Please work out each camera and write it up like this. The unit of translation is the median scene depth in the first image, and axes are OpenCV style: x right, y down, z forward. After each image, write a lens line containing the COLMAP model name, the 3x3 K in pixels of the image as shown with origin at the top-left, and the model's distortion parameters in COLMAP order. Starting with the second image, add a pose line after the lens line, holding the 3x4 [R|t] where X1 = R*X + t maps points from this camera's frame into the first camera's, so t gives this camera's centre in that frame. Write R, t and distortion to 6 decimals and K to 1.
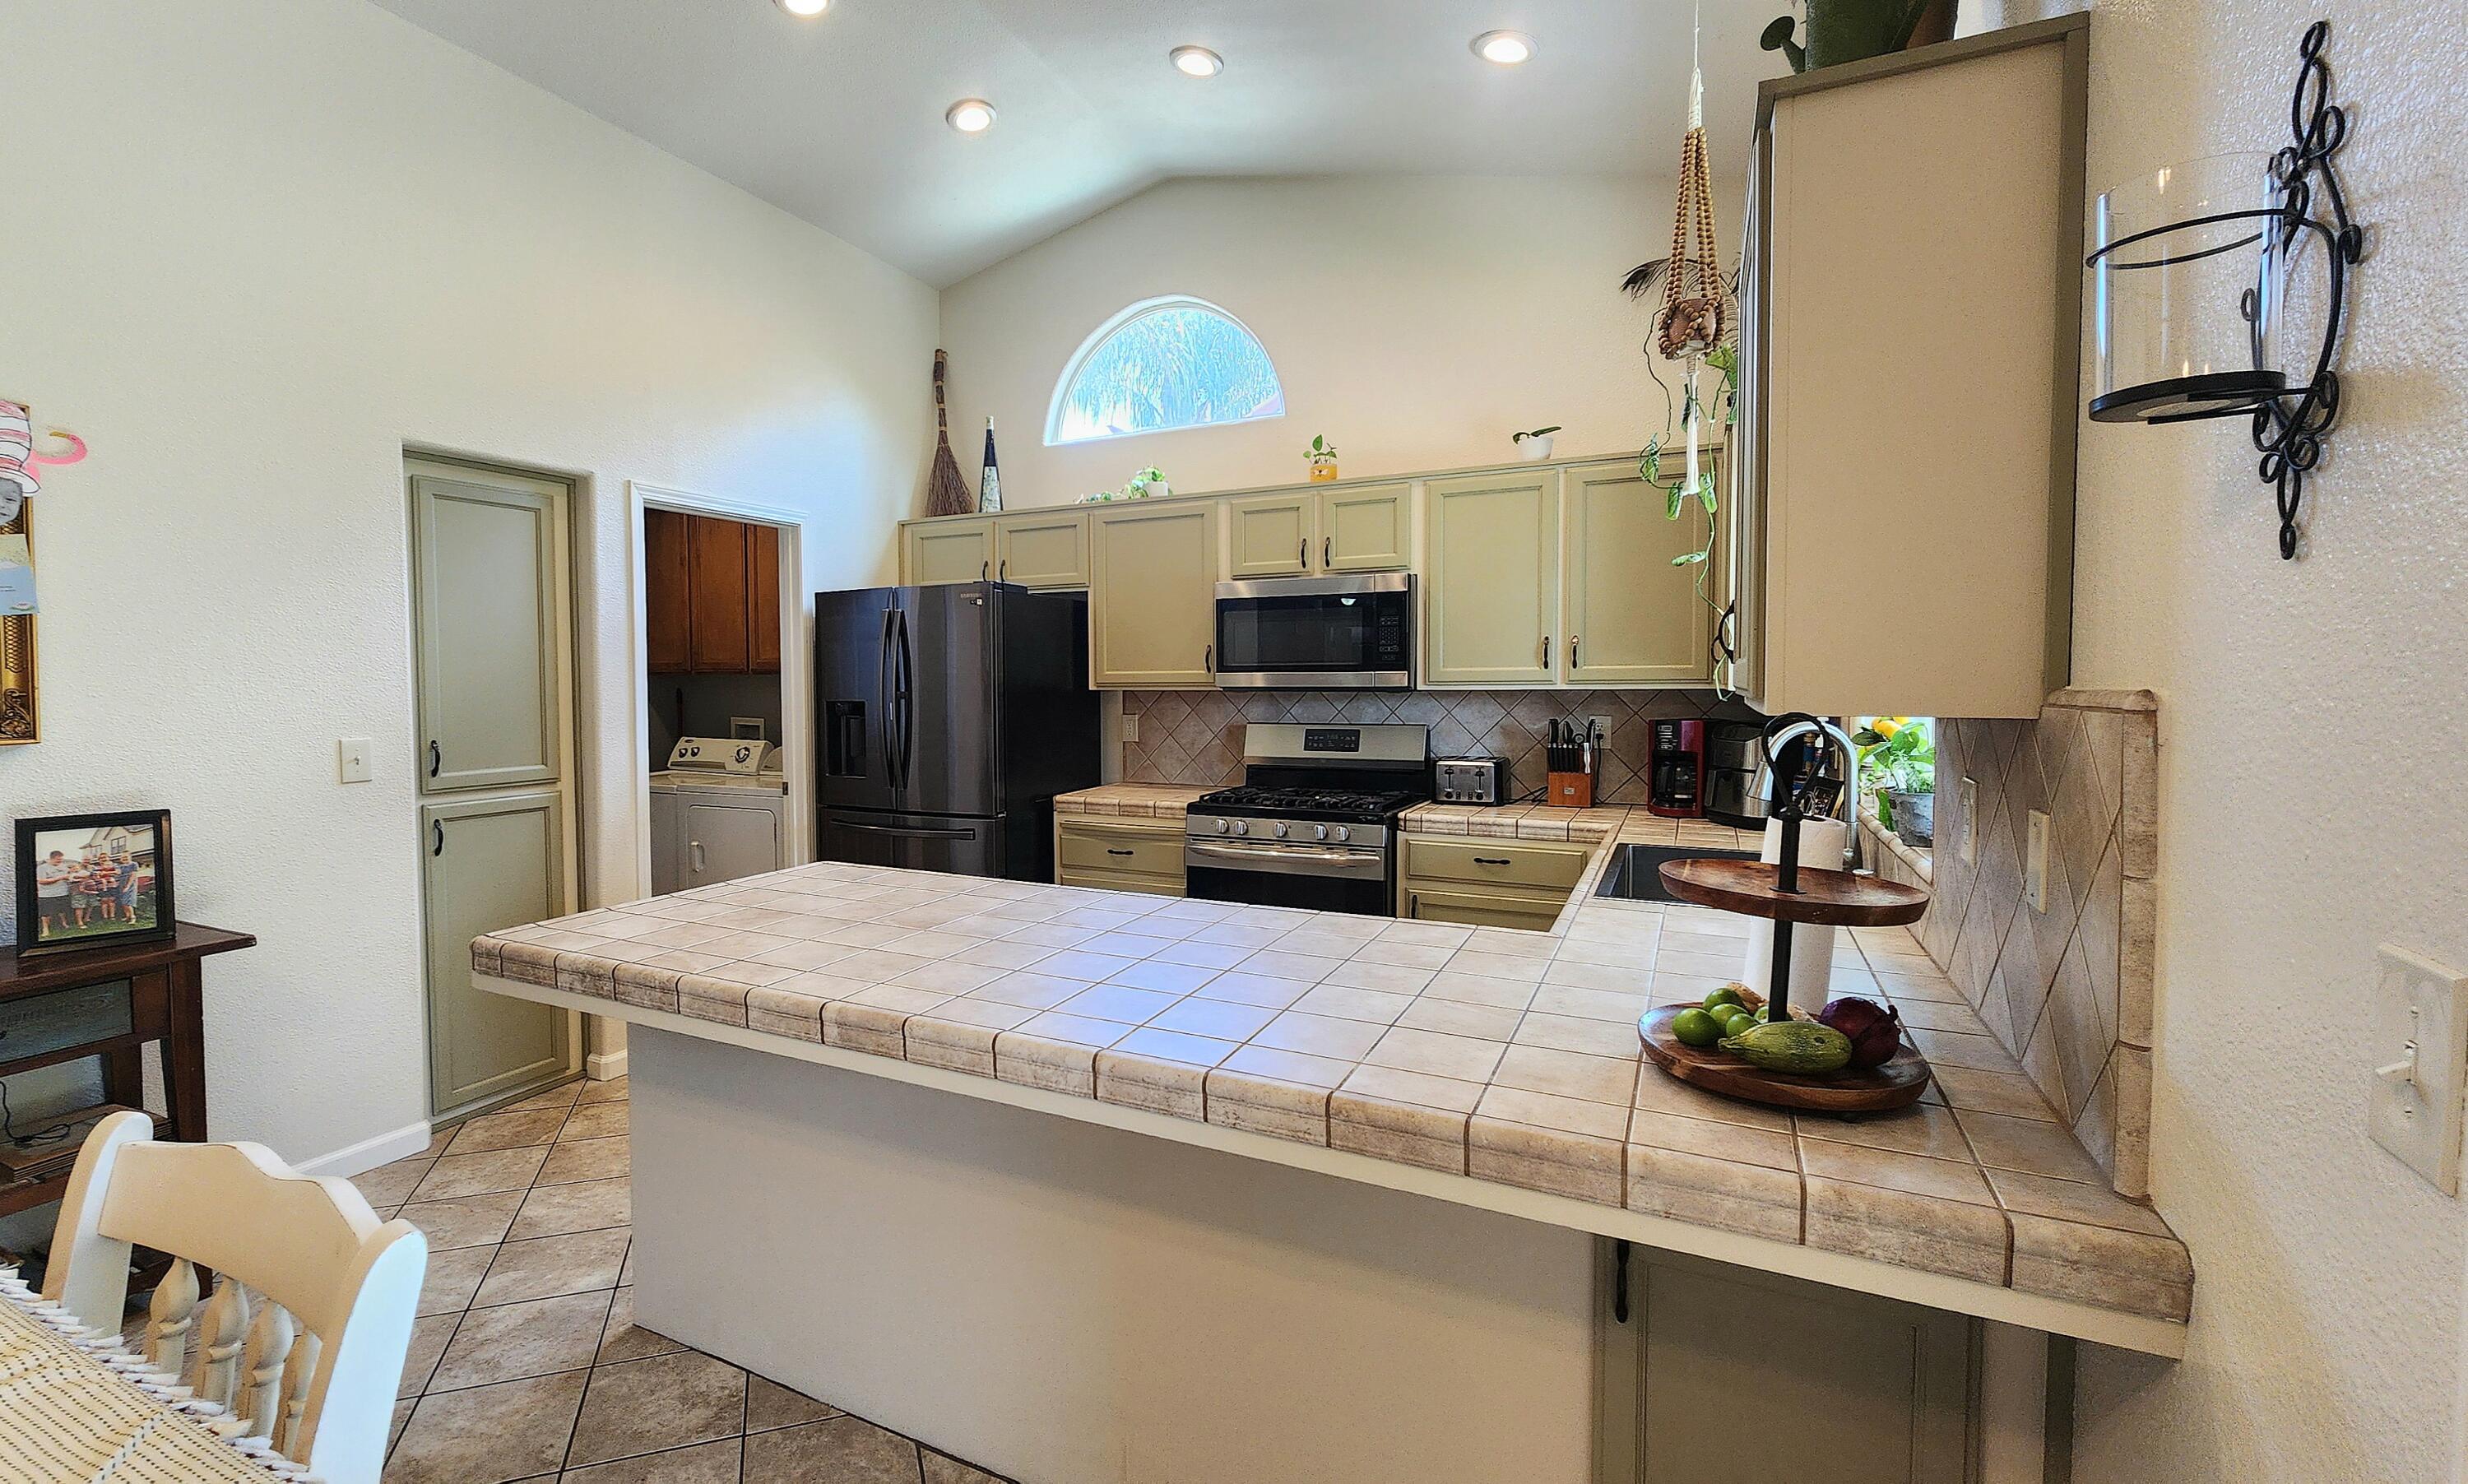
lens RADIAL K [[1059.7, 0, 1234.4], [0, 1059.7, 731.0], [0, 0, 1]] dist [0.000933, 0.000004]
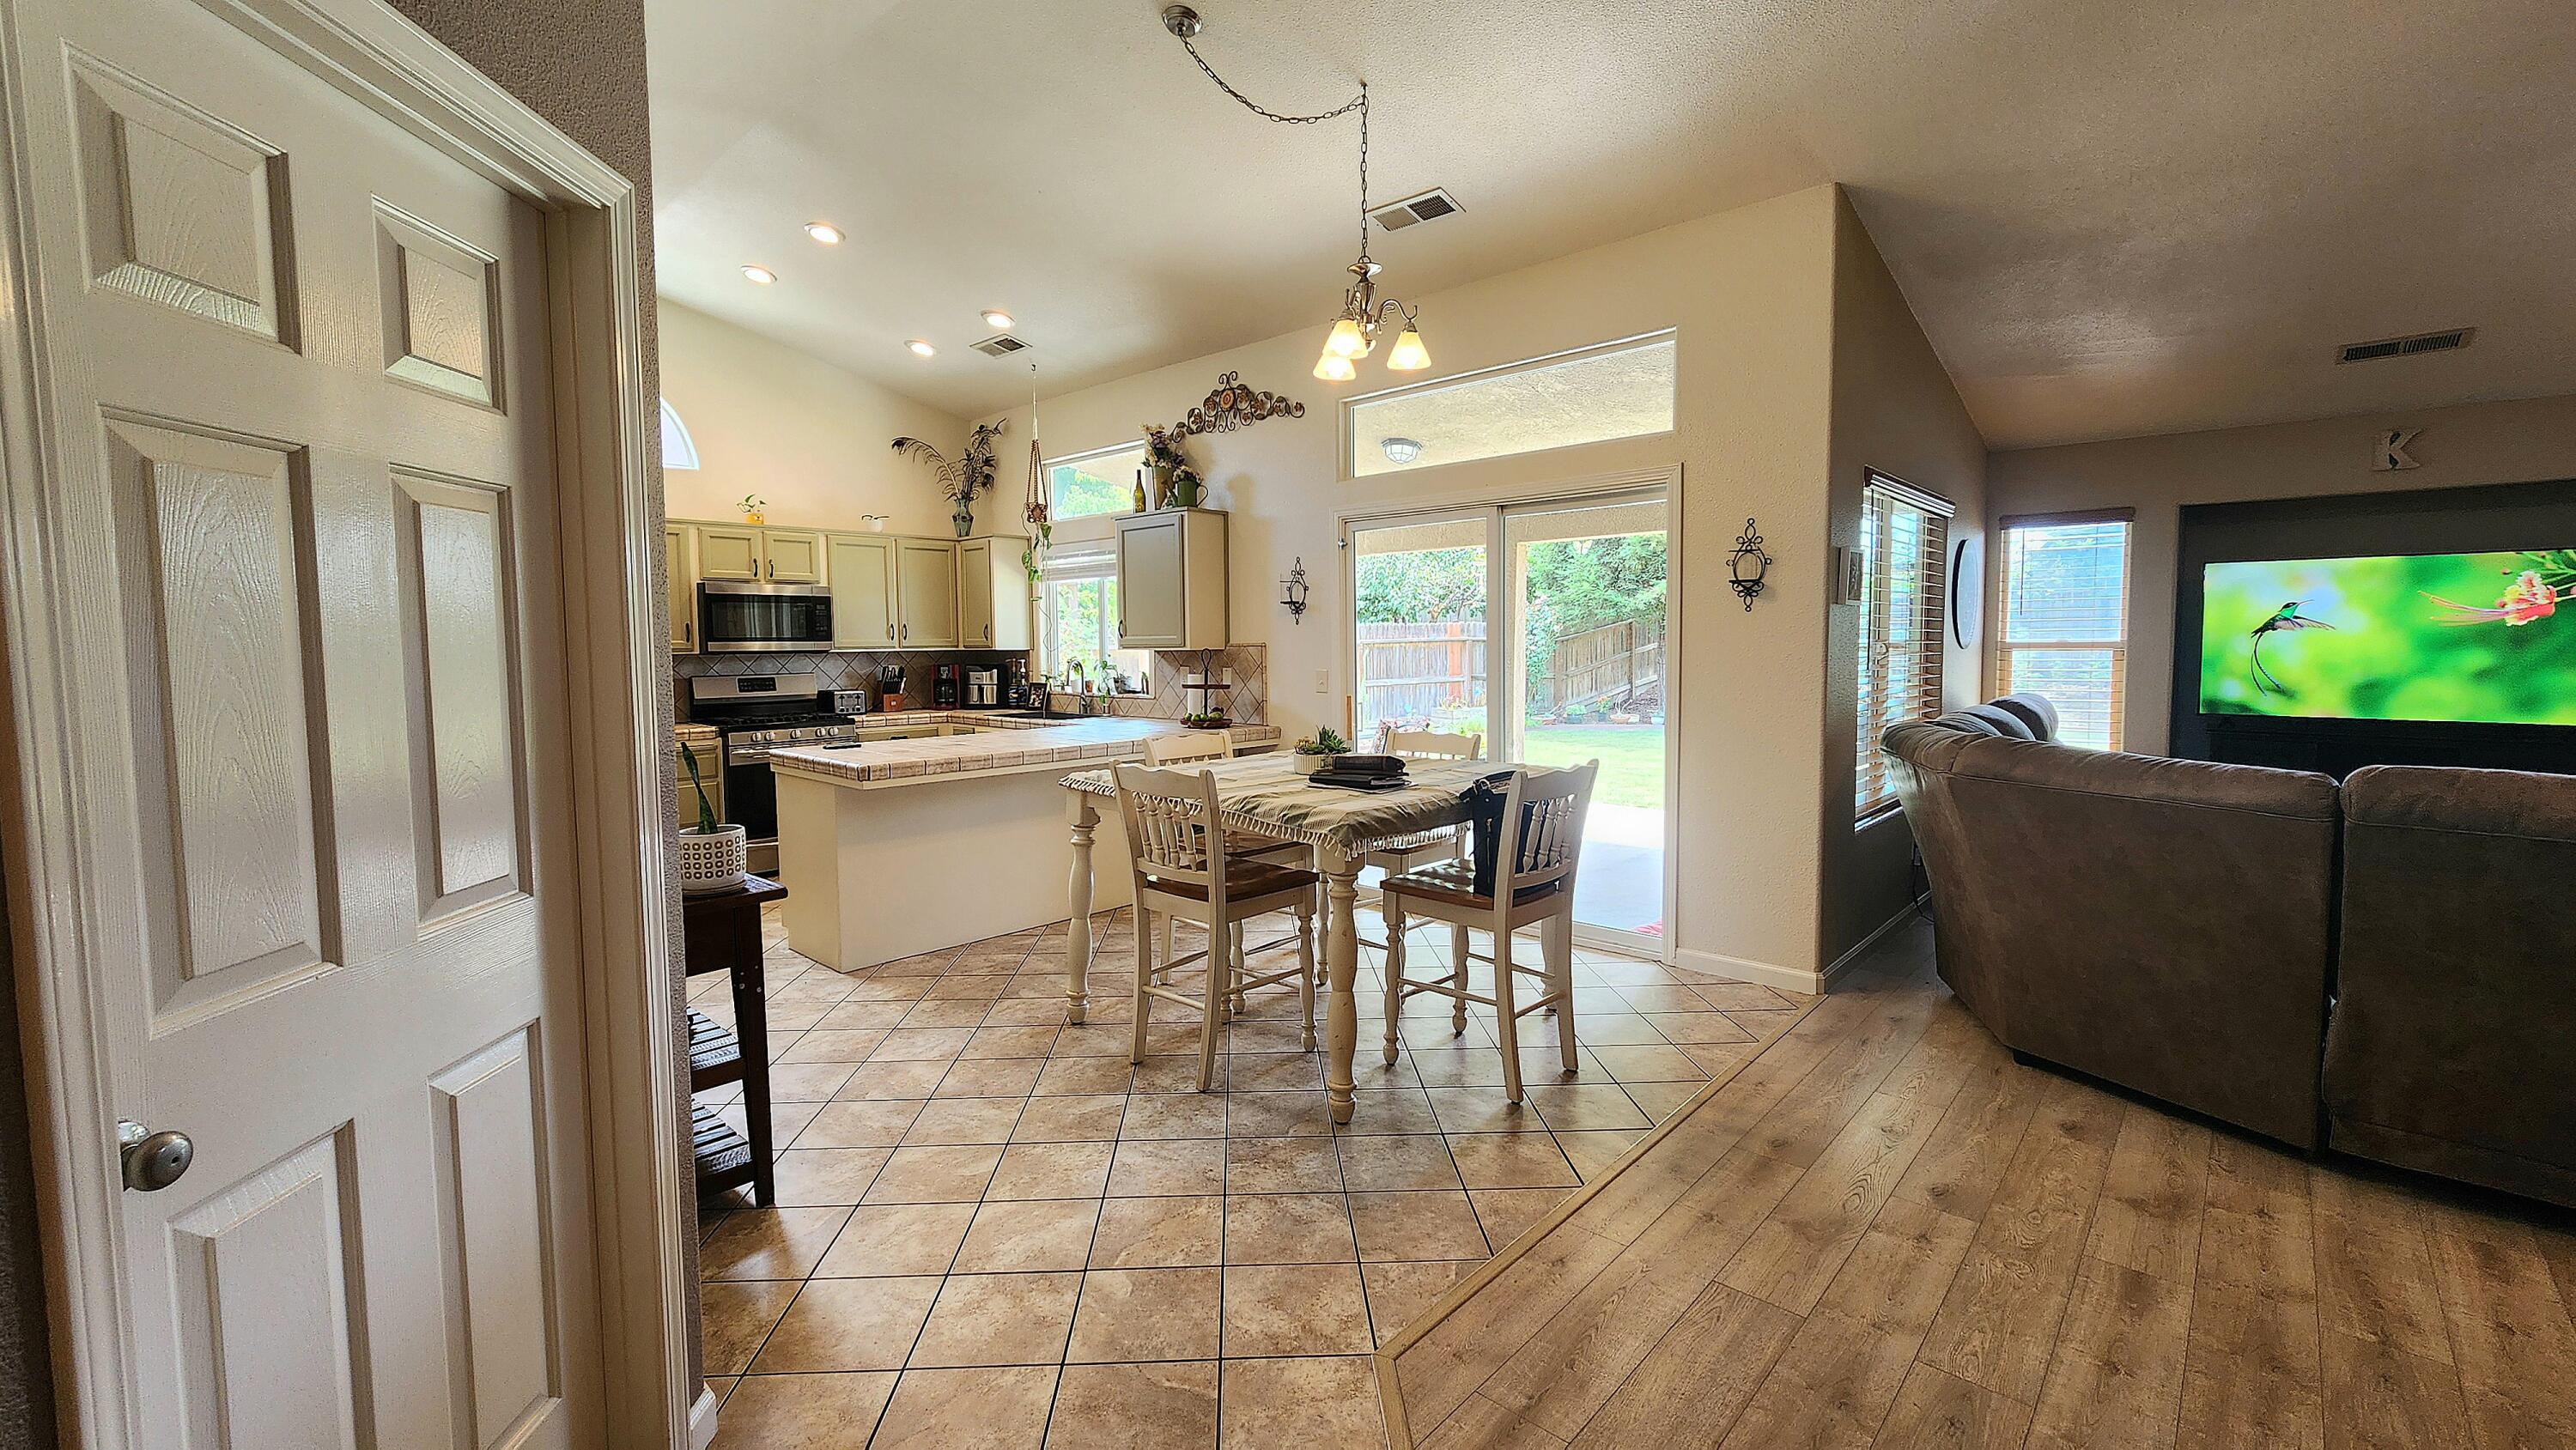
lens RADIAL K [[1080.6, 0, 1285.1], [0, 1080.6, 723.9], [0, 0, 1]] dist [-0.012510, -0.000570]
pose [[0.298134, -0.068478, 0.952065, -1.320221], [0.060509, 0.996773, 0.052746, 0.032377], [-0.952604, 0.041883, 0.301315, -0.267139]]
